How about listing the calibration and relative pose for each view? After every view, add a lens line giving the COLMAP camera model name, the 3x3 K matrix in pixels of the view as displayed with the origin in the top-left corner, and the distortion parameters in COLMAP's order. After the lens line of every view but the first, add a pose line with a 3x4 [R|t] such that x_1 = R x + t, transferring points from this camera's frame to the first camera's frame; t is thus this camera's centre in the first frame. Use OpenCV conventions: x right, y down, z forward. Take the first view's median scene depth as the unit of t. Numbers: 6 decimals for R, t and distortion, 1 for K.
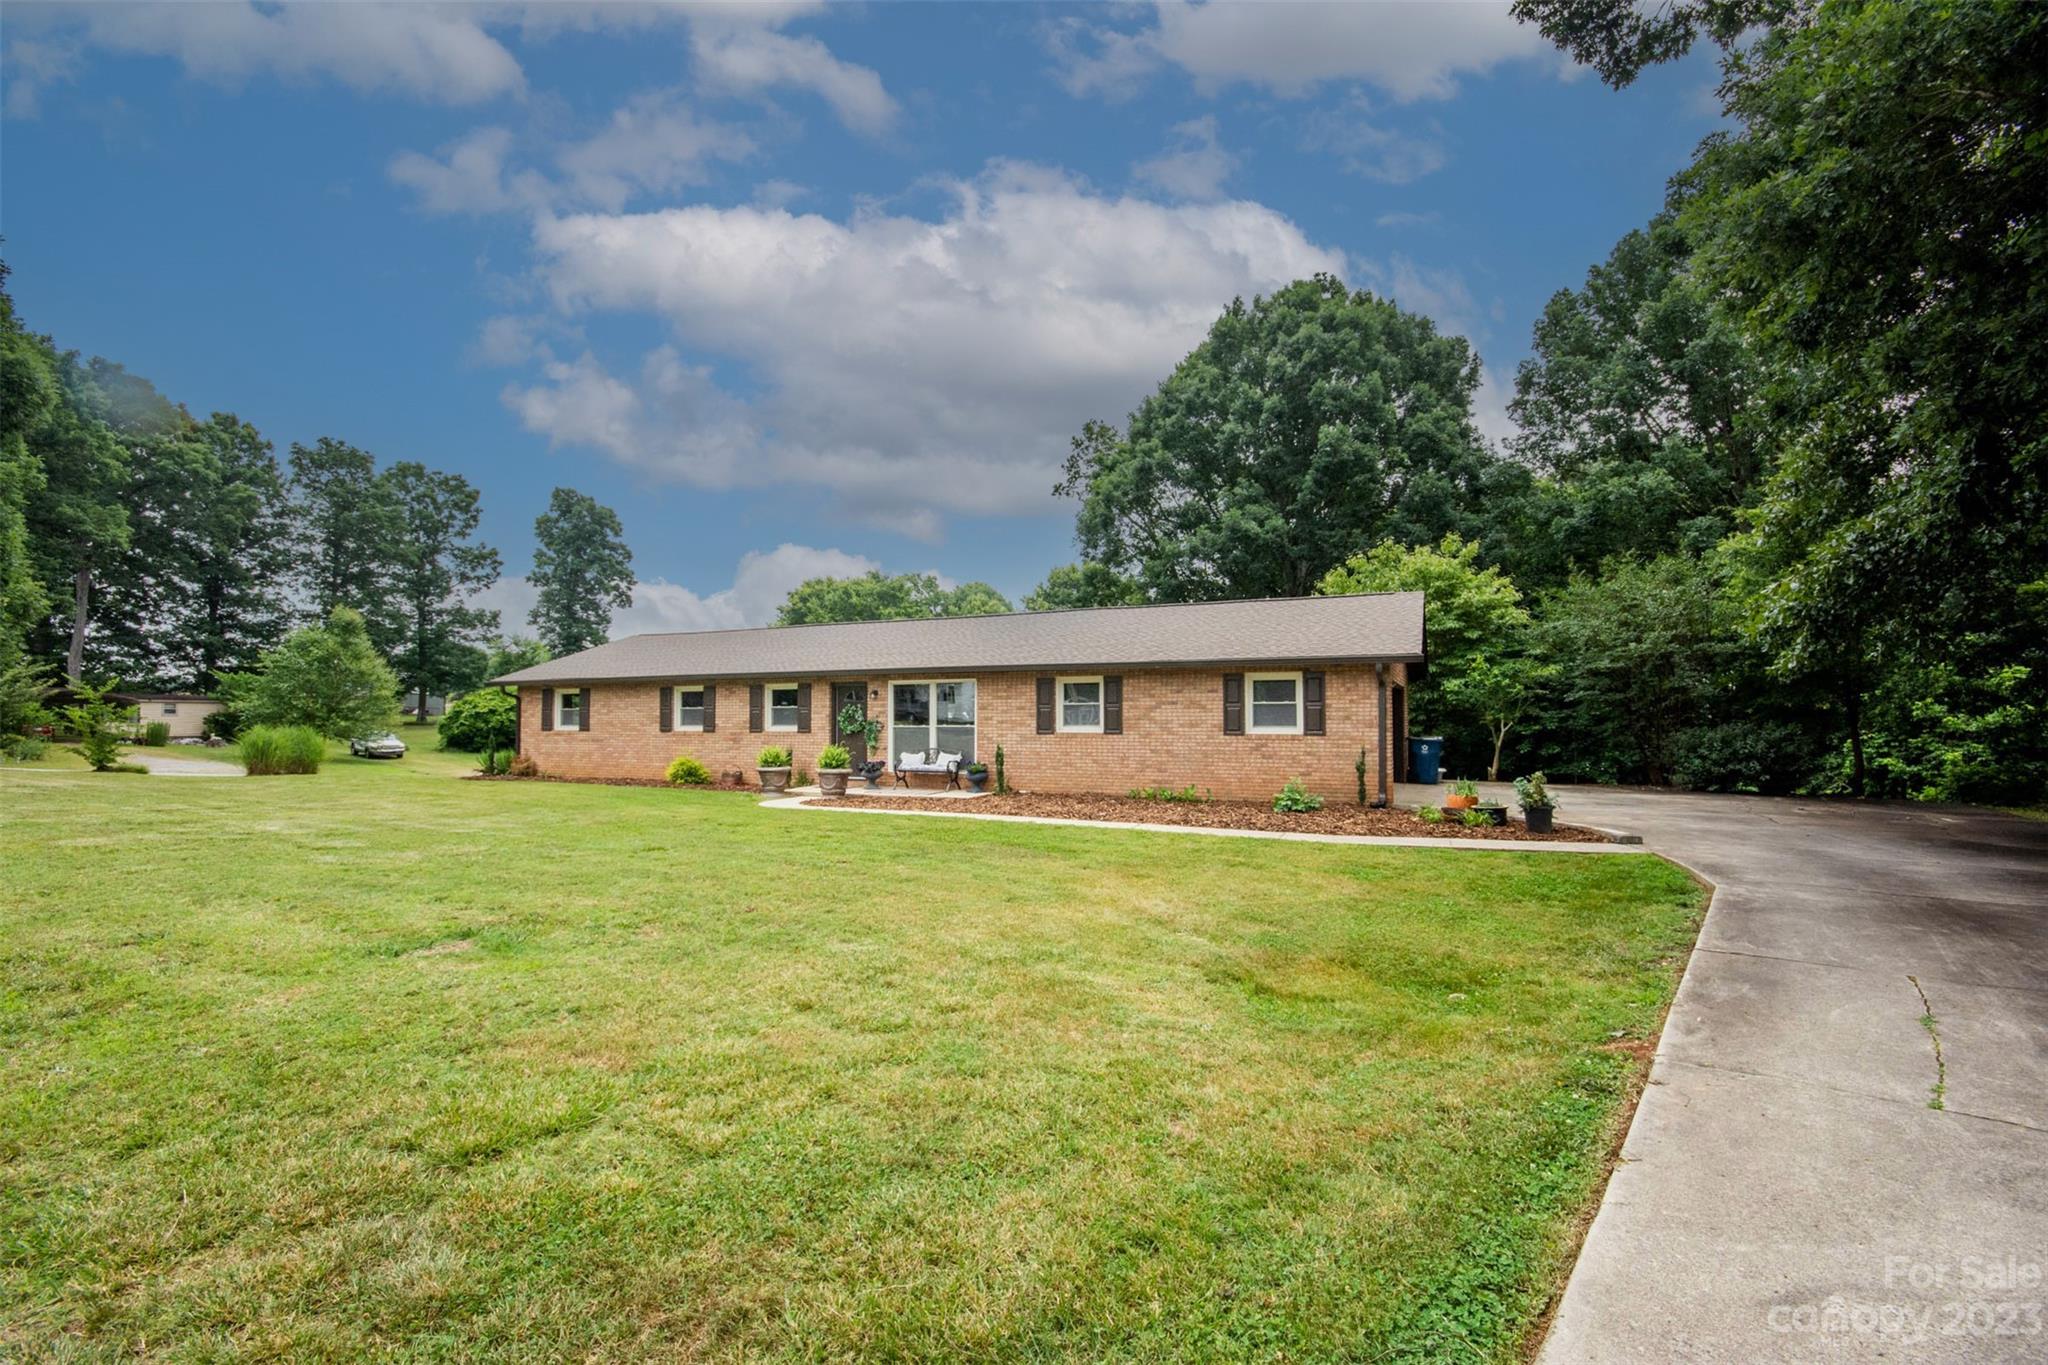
lens RADIAL K [[891.6, 0, 1012.7], [0, 891.6, 687.4], [0, 0, 1]] dist [0.001345, -0.011013]
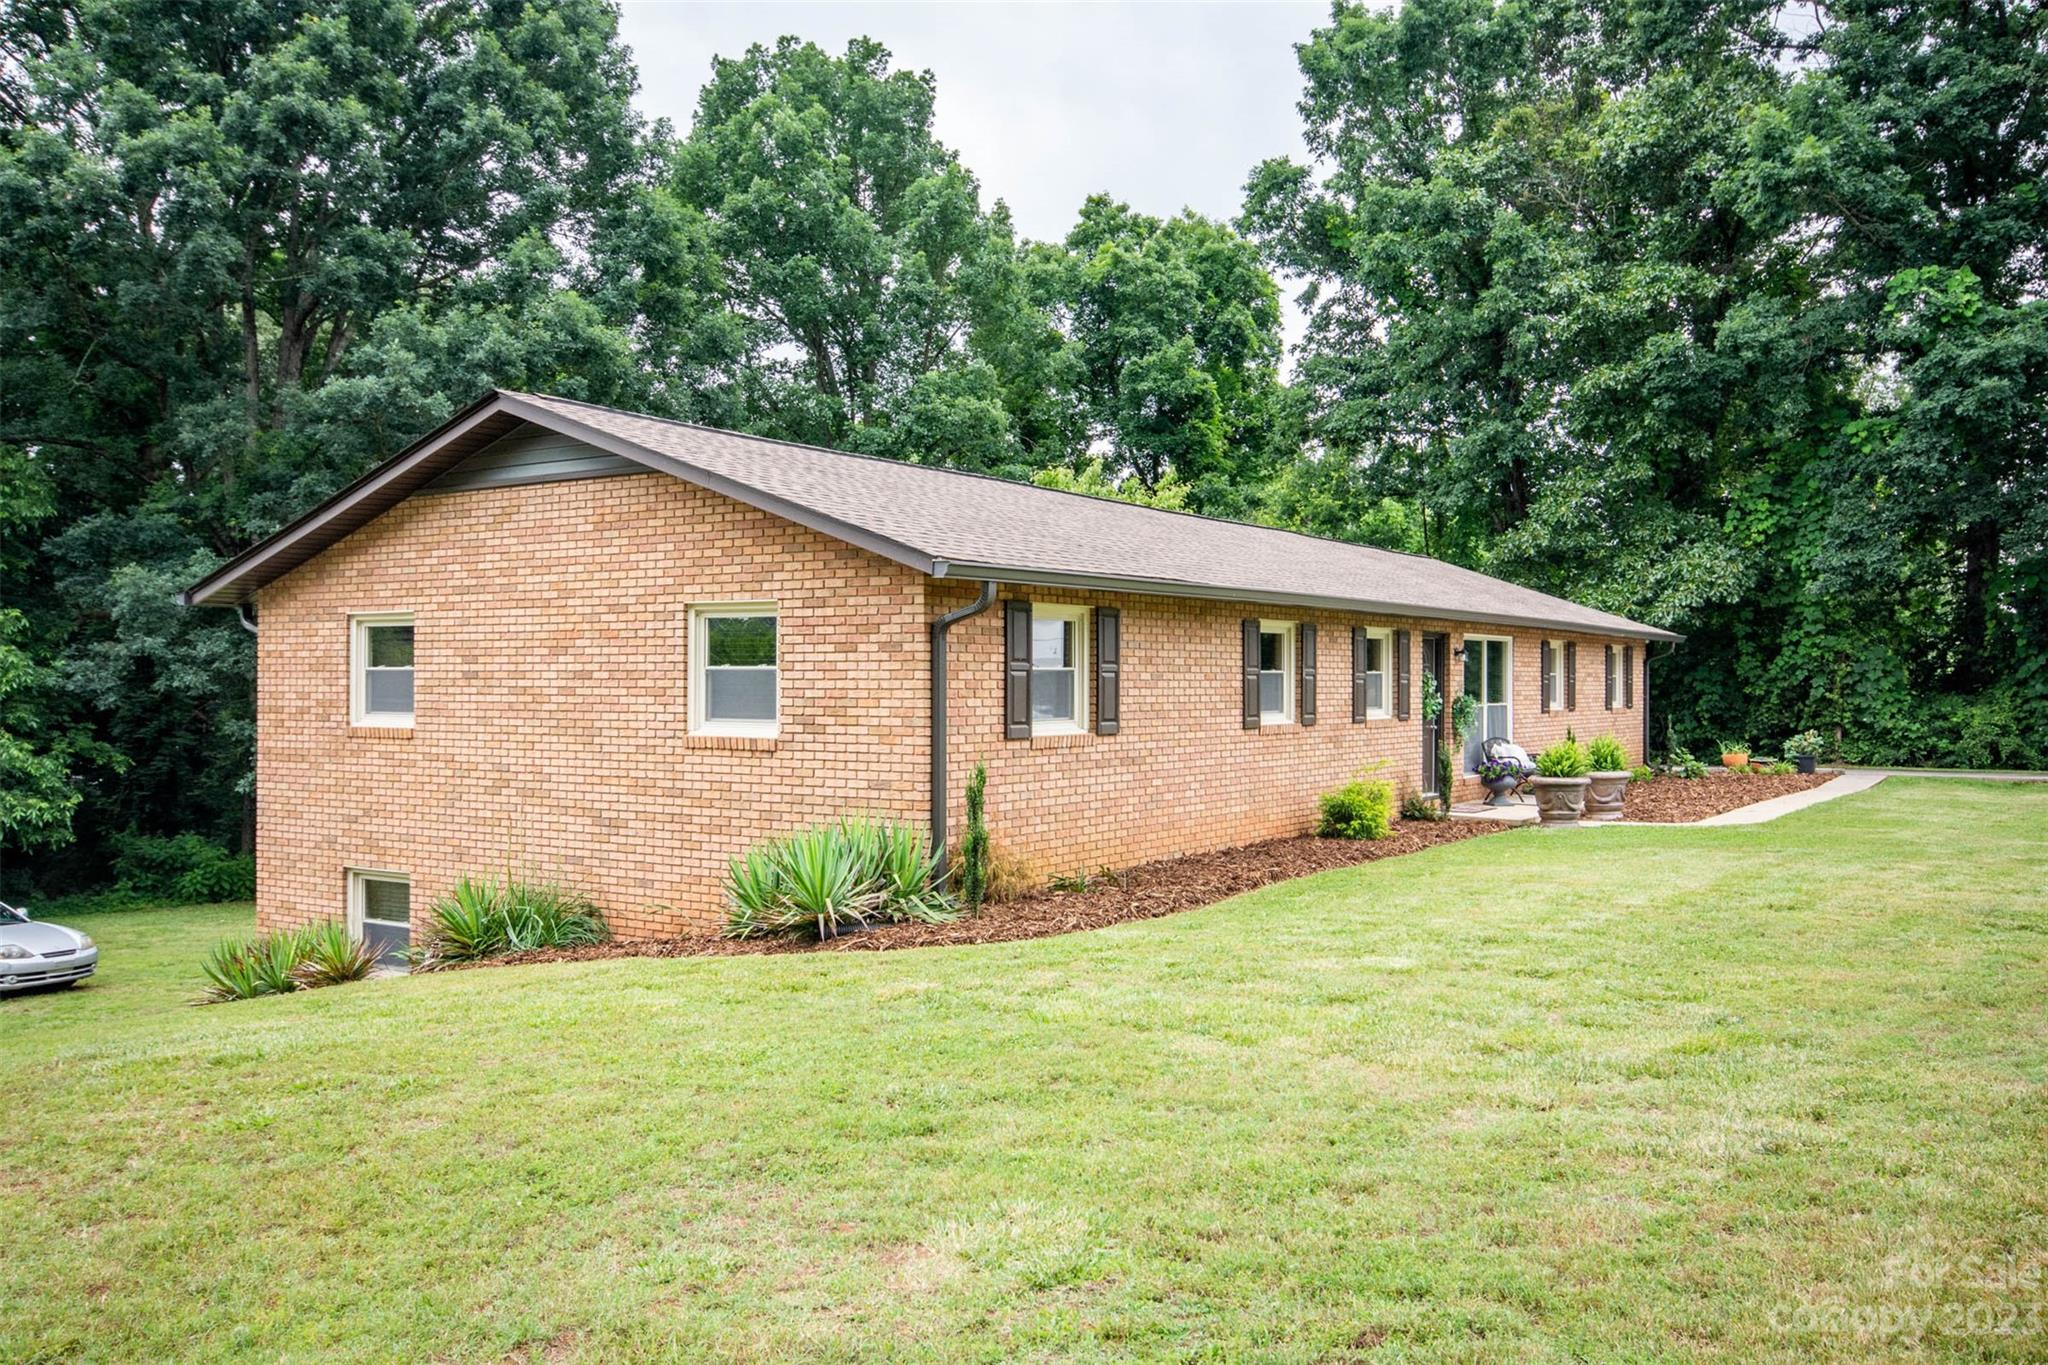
lens RADIAL K [[1674.7, 0, 1023.7], [0, 1674.7, 682.2], [0, 0, 1]] dist [0.005413, 0.003773]
pose [[0.138653, 0.001510, 0.990340, -1.193565], [-0.035852, 0.999351, 0.003495, 0.030334], [-0.989692, -0.035990, 0.138617, 1.018543]]
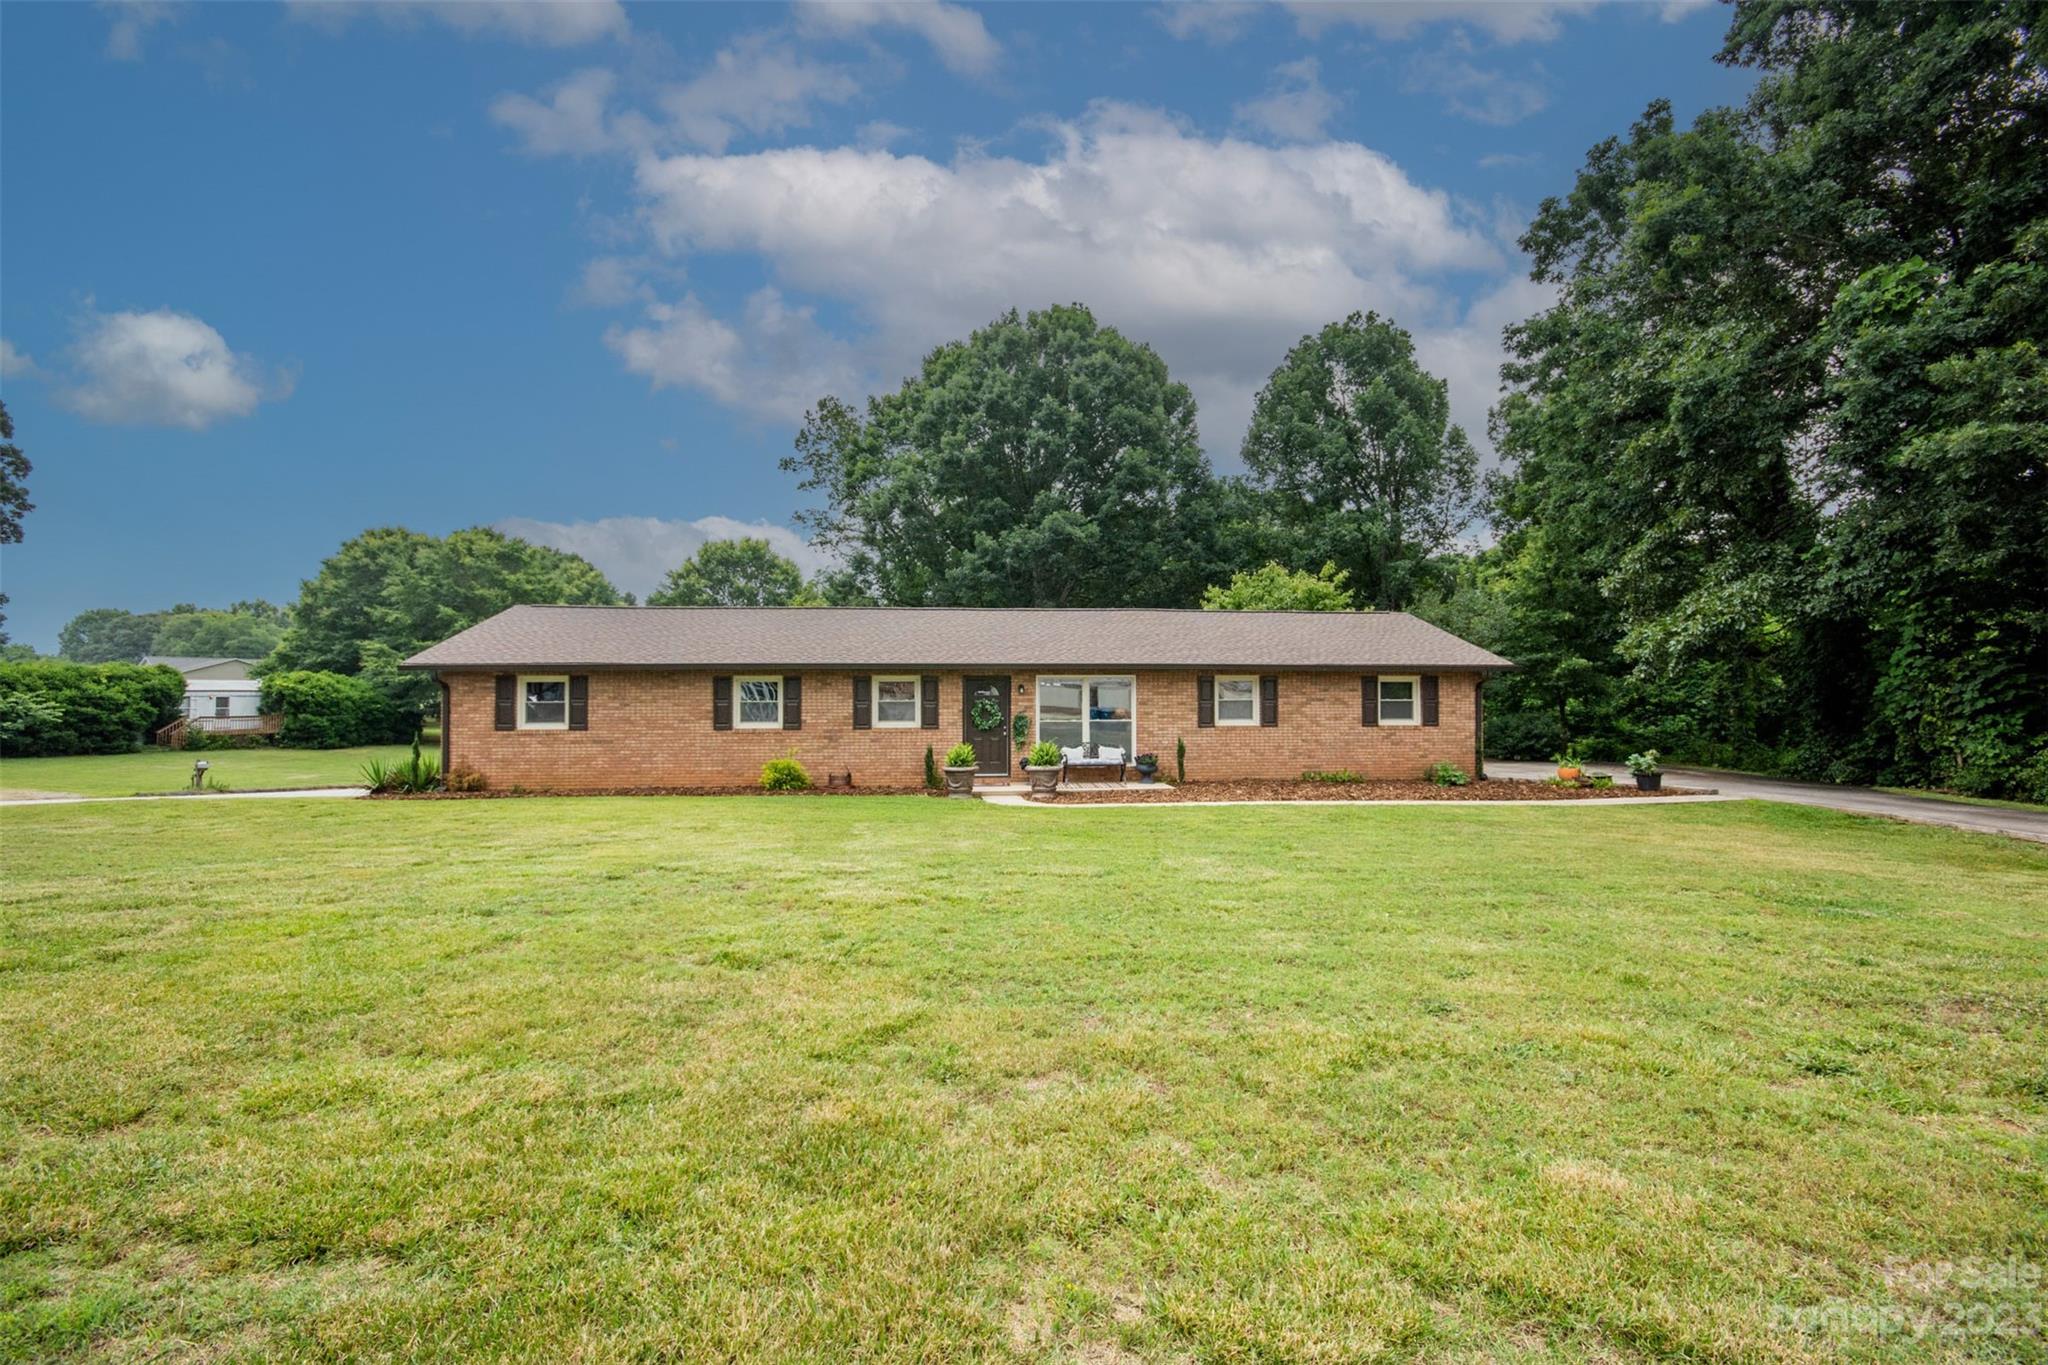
lens RADIAL K [[912.8, 0, 1012.8], [0, 912.8, 690.2], [0, 0, 1]] dist [-0.001094, -0.007643]
pose [[0.863461, 0.006751, 0.504371, -0.600097], [-0.016829, 0.999739, 0.015429, -0.005382], [-0.504135, -0.021810, 0.863349, 0.123886]]
